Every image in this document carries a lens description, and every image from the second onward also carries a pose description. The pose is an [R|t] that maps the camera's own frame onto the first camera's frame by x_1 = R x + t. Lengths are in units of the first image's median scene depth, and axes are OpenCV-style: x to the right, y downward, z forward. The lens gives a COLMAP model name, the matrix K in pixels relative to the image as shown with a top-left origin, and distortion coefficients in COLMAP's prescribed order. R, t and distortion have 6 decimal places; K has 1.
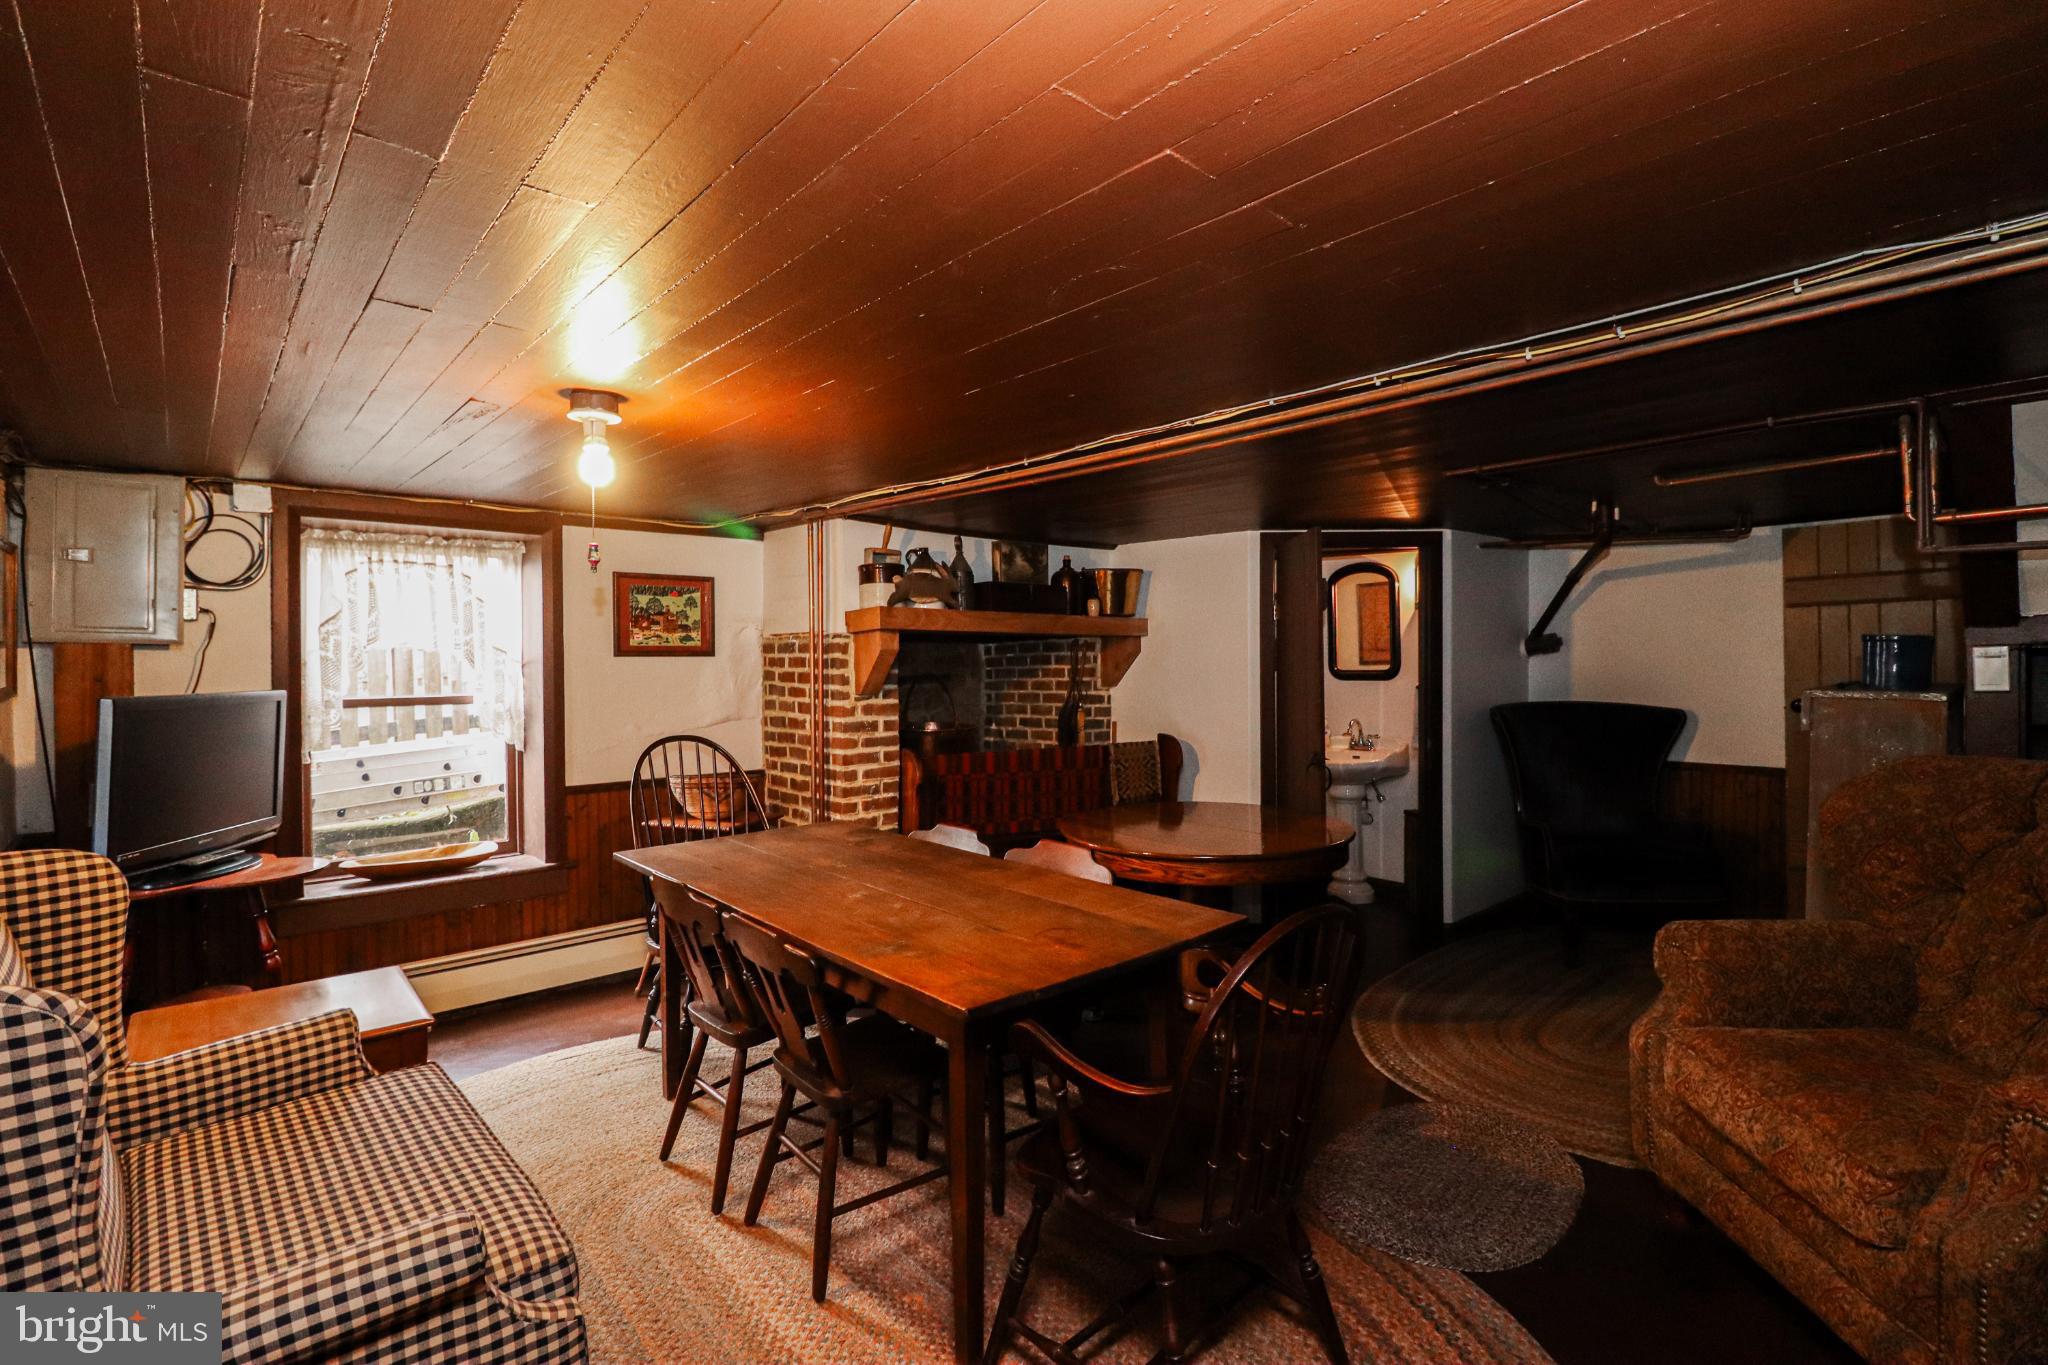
lens RADIAL K [[942.6, 0, 1042.7], [0, 942.6, 668.0], [0, 0, 1]] dist [-0.006305, -0.008708]
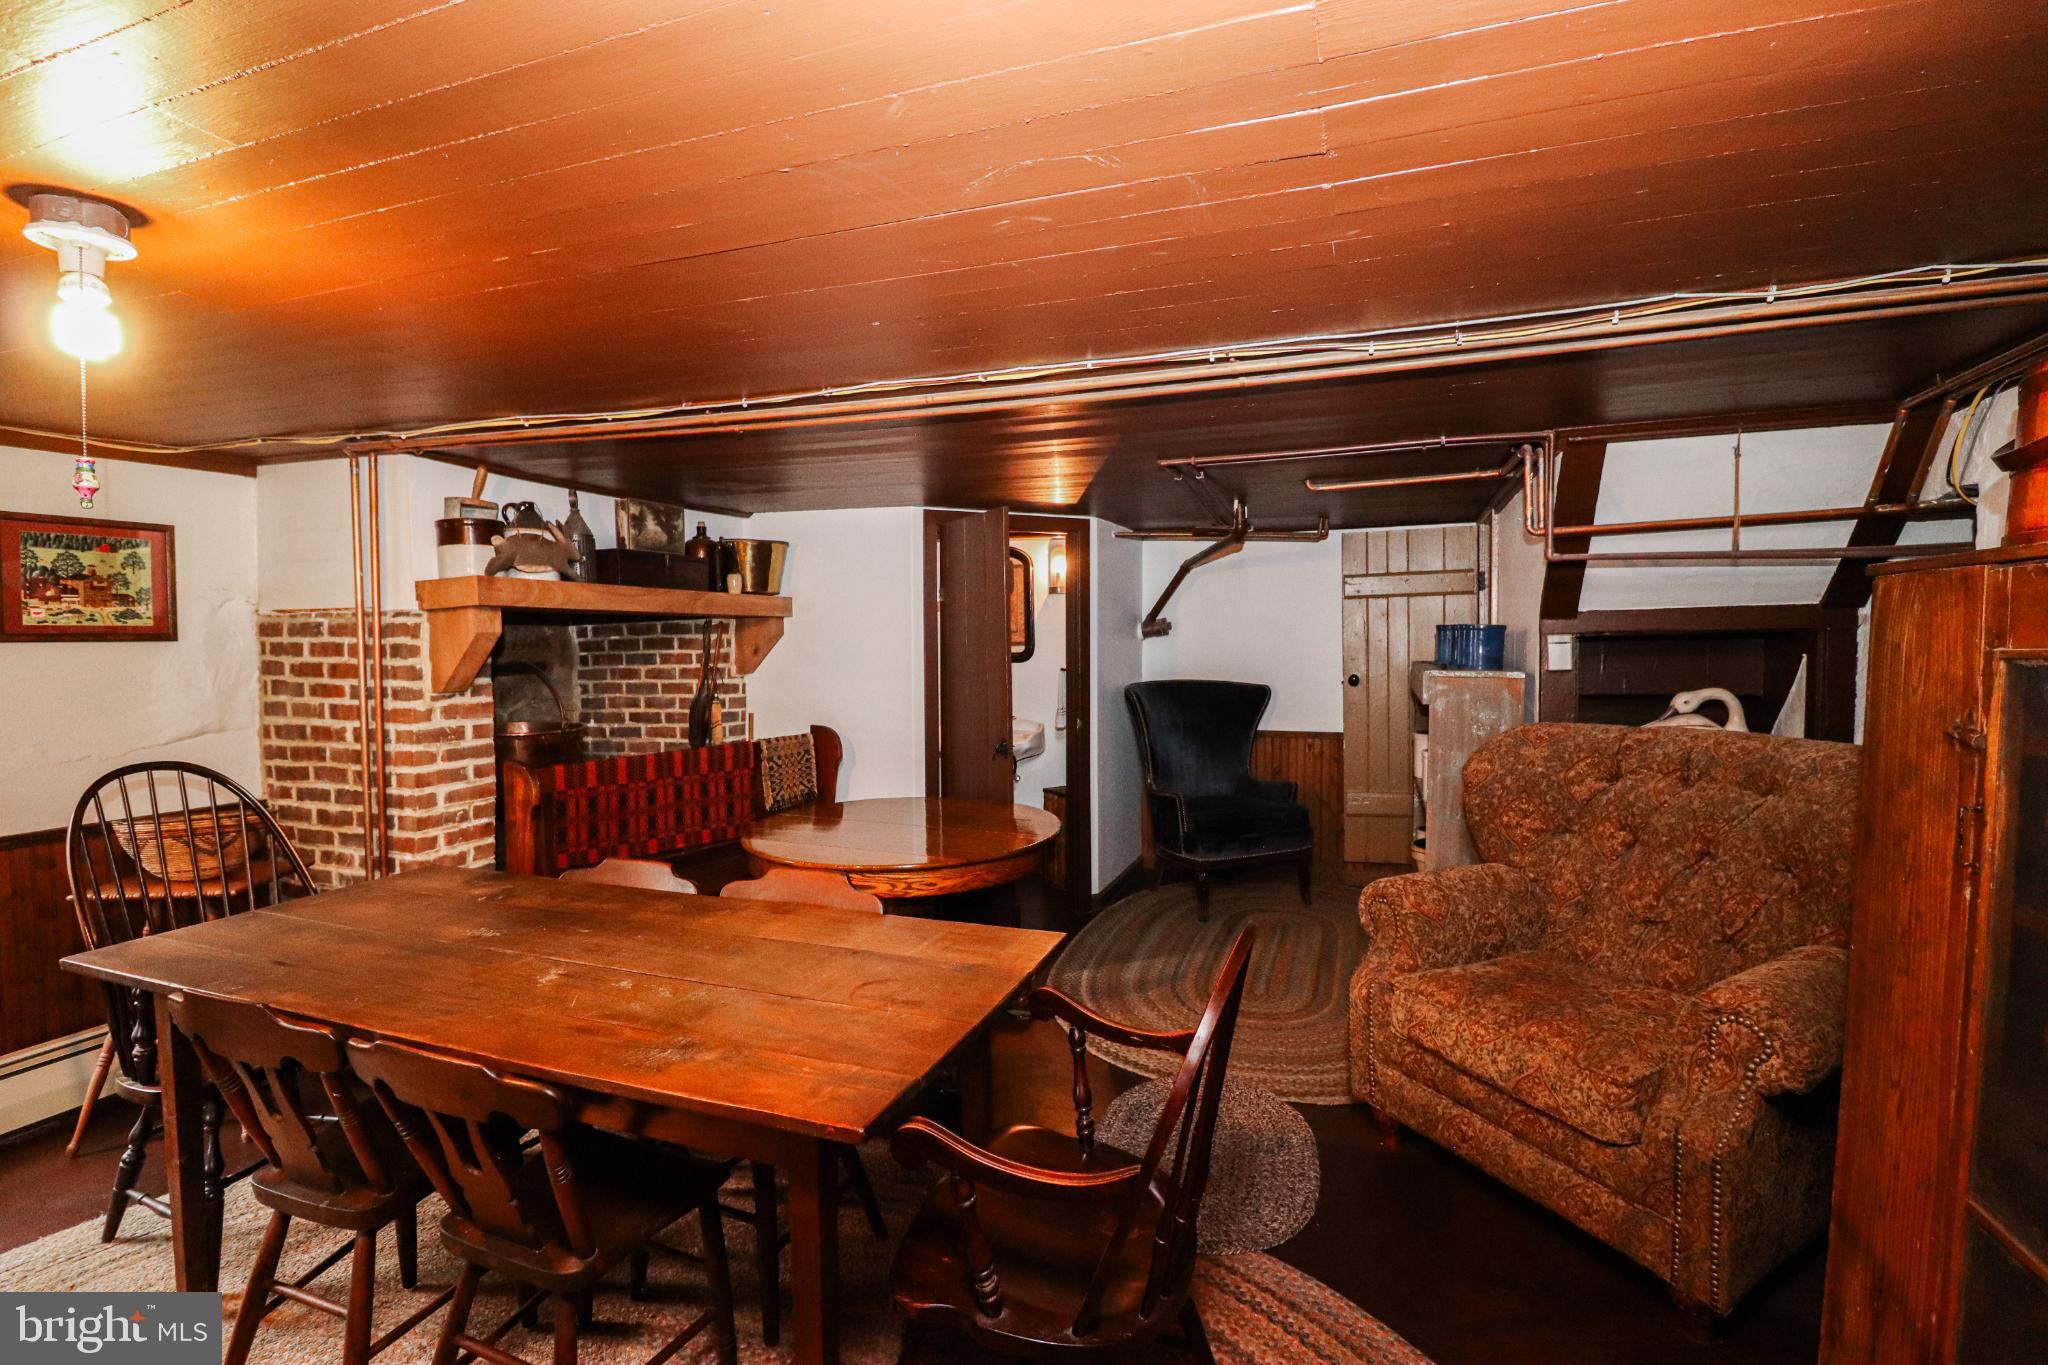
lens RADIAL K [[942.6, 0, 1036.8], [0, 942.6, 670.5], [0, 0, 1]] dist [-0.006305, -0.008708]
pose [[0.885655, -0.016596, 0.464046, -0.164626], [0.004522, 0.999622, 0.027121, -0.010120], [-0.464321, -0.021921, 0.885396, 0.158876]]
